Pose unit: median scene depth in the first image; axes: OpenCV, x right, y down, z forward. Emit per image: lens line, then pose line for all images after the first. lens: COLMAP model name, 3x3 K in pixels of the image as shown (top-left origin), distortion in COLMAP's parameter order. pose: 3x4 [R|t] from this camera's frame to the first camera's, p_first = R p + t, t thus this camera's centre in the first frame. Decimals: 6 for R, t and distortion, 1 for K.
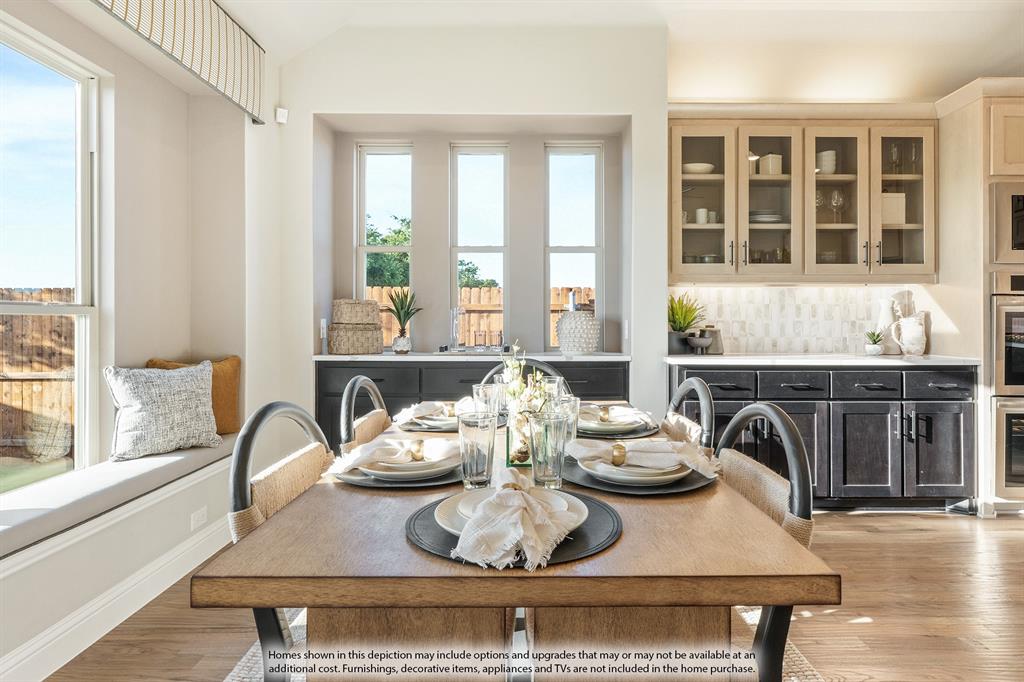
lens RADIAL K [[547.0, 0, 512.7], [0, 547.0, 315.8], [0, 0, 1]] dist [0.002710, 0.000360]
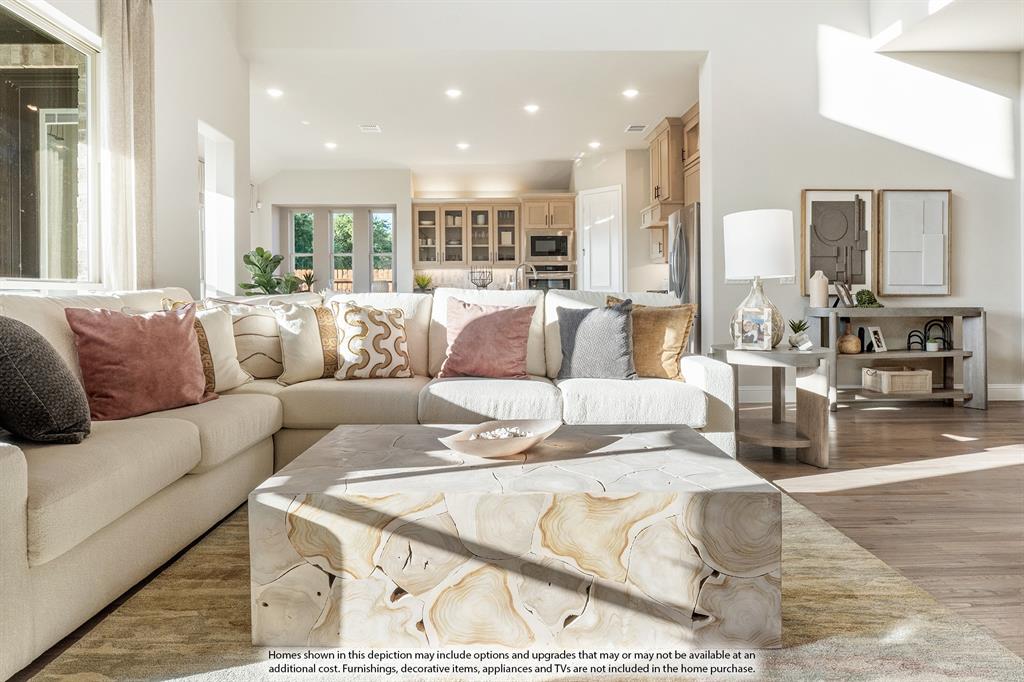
lens RADIAL K [[572.8, 0, 506.3], [0, 572.8, 294.7], [0, 0, 1]] dist [-0.003666, -0.001490]
pose [[0.999564, -0.009794, 0.027860, 0.636566], [0.009561, 0.999918, 0.008490, 0.041688], [-0.027941, -0.008220, 0.999576, -1.660972]]
